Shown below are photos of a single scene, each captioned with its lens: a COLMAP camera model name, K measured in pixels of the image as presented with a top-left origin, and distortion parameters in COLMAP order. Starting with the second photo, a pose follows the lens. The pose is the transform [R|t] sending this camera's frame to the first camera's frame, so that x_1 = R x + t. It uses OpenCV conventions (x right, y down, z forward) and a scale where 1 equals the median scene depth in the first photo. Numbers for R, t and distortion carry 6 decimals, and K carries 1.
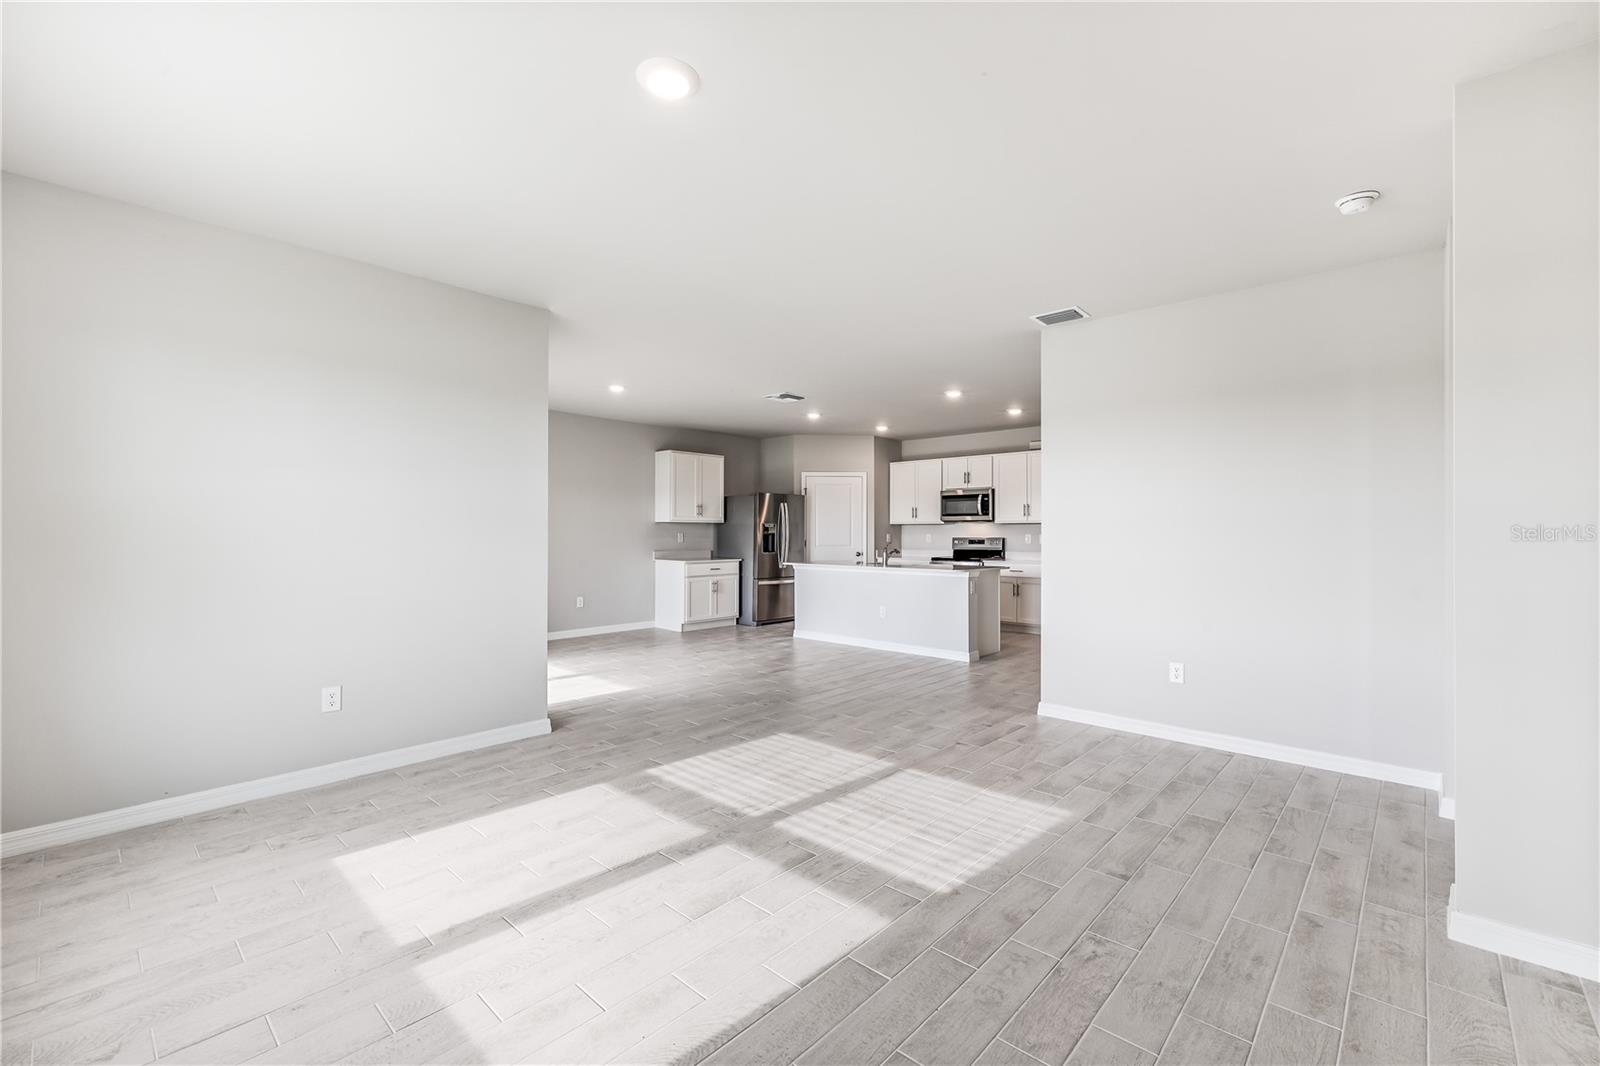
lens RADIAL K [[681.6, 0, 806.4], [0, 681.6, 523.1], [0, 0, 1]] dist [-0.004539, -0.000459]
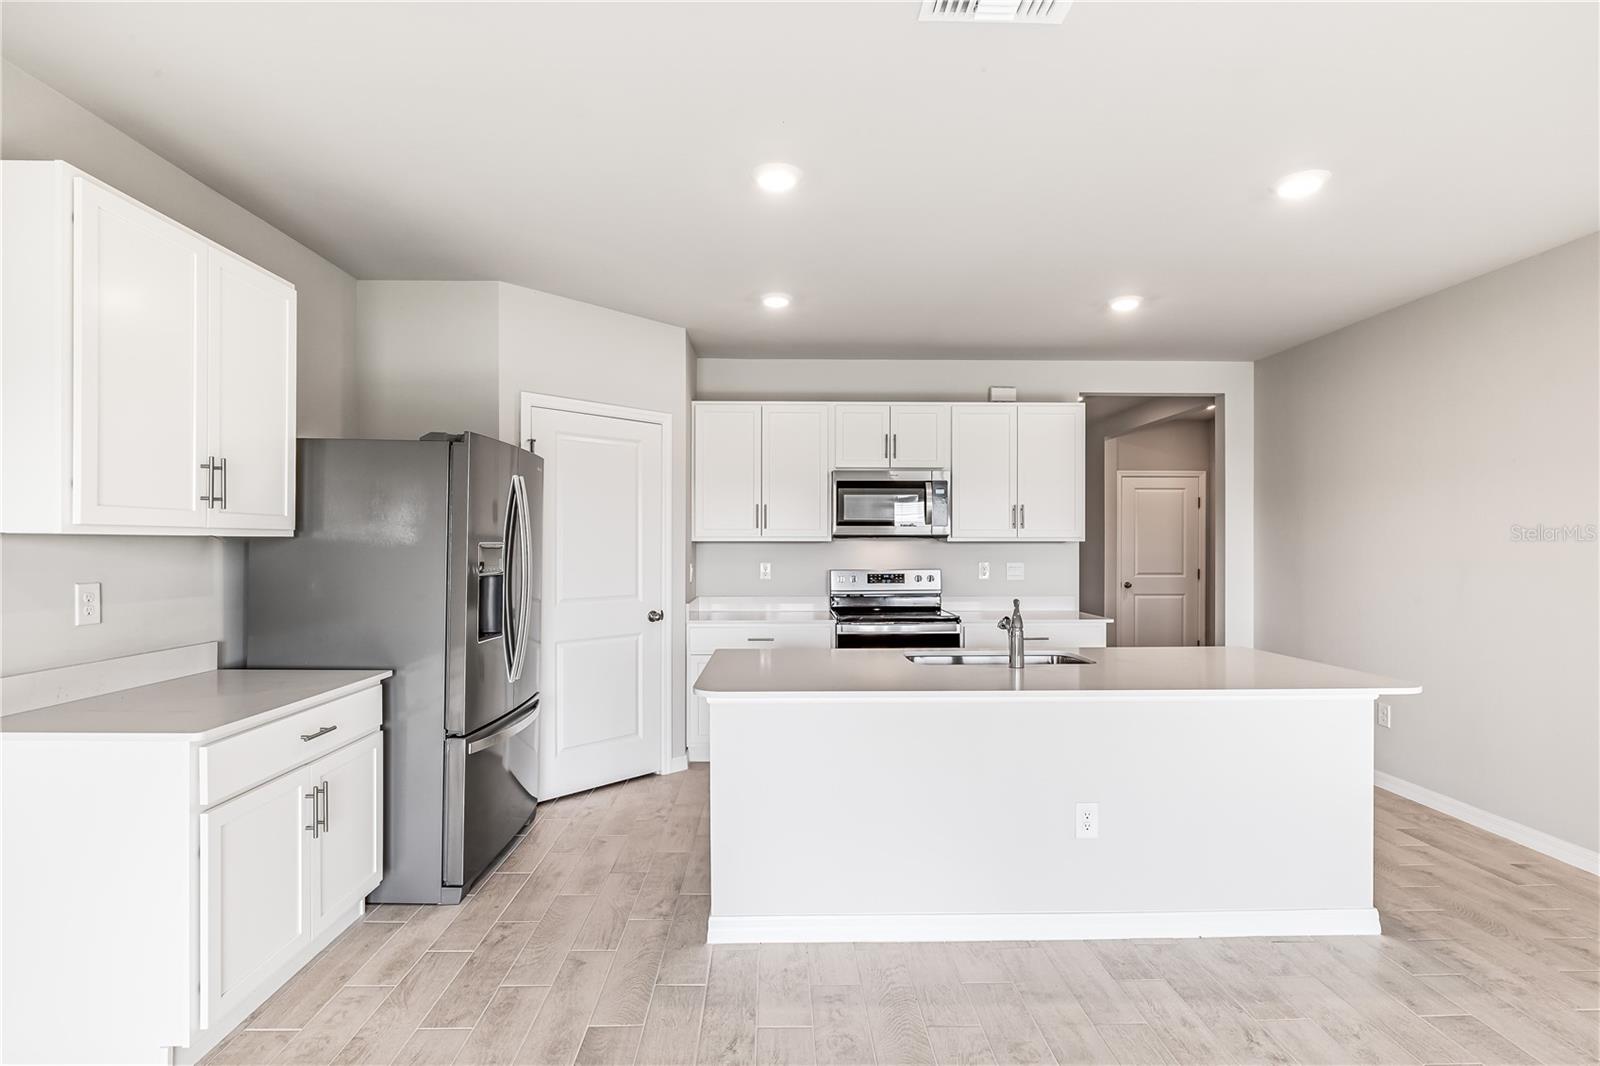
lens RADIAL K [[783.9, 0, 802.8], [0, 783.9, 536.3], [0, 0, 1]] dist [0.004375, 0.000202]
pose [[0.722708, 0.006125, 0.691126, -0.187444], [-0.010023, 0.999948, 0.001619, -0.003269], [-0.691081, -0.008097, 0.722732, 0.636179]]
